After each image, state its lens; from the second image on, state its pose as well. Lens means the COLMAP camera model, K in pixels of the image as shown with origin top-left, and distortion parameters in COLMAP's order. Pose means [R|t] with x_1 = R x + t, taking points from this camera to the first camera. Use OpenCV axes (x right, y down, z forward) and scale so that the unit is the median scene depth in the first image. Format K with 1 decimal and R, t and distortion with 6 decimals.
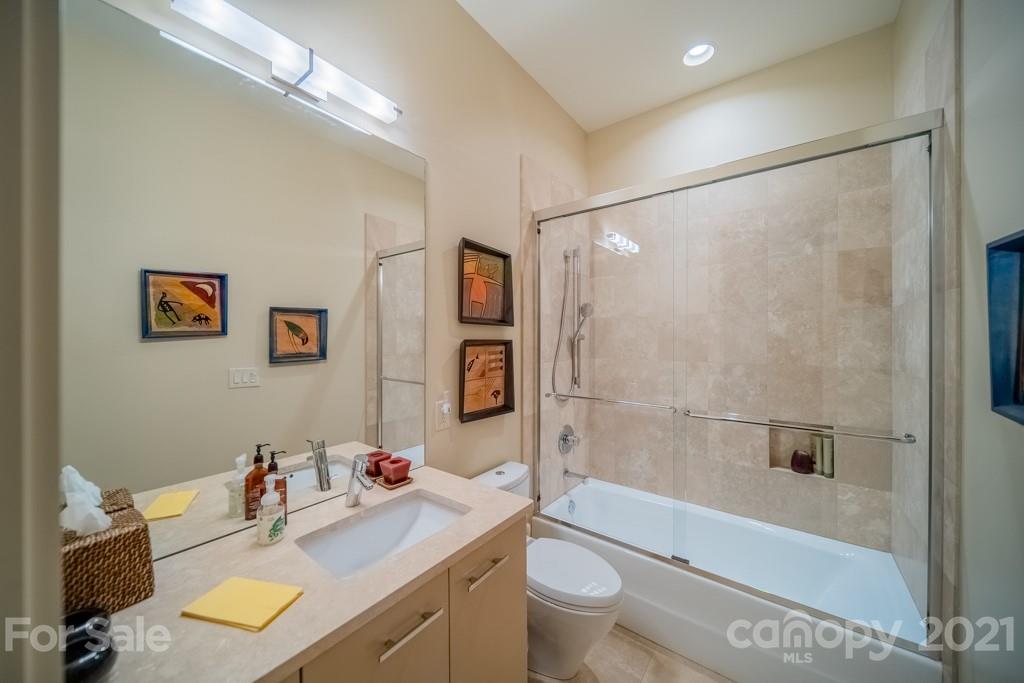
lens RADIAL K [[366.8, 0, 509.1], [0, 366.8, 338.4], [0, 0, 1]] dist [-0.000397, -0.000049]
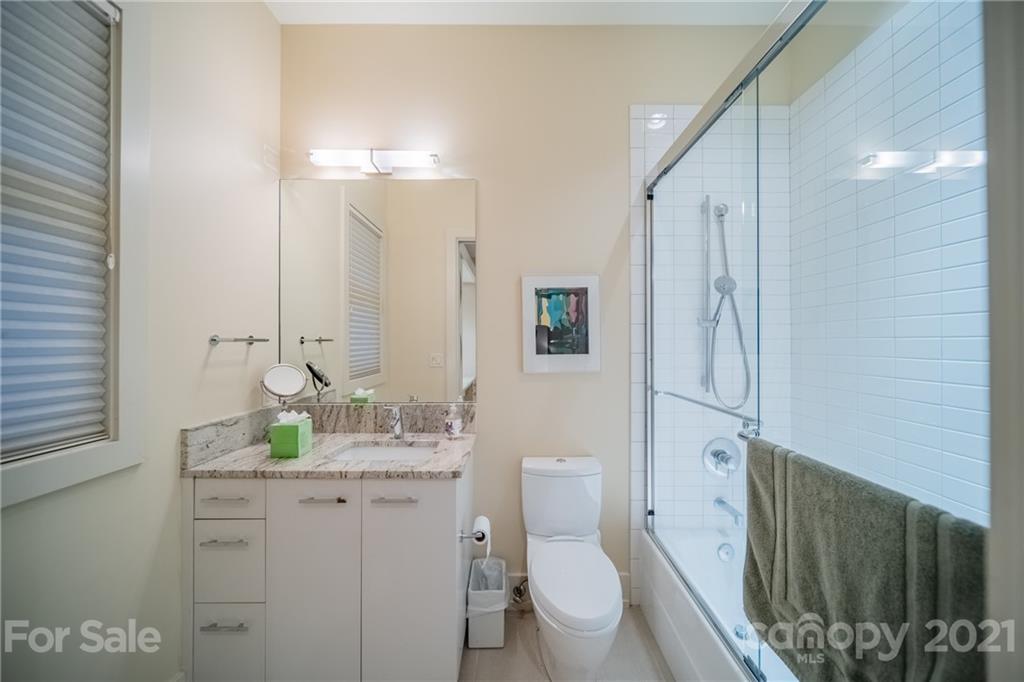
lens RADIAL K [[366.8, 0, 509.1], [0, 366.8, 337.9], [0, 0, 1]] dist [-0.000397, -0.000049]
pose [[0.605745, -0.000476, -0.795659, 0.838430], [-0.002433, 0.999994, -0.002451, 0.048974], [0.795655, 0.003421, 0.605740, 0.360329]]
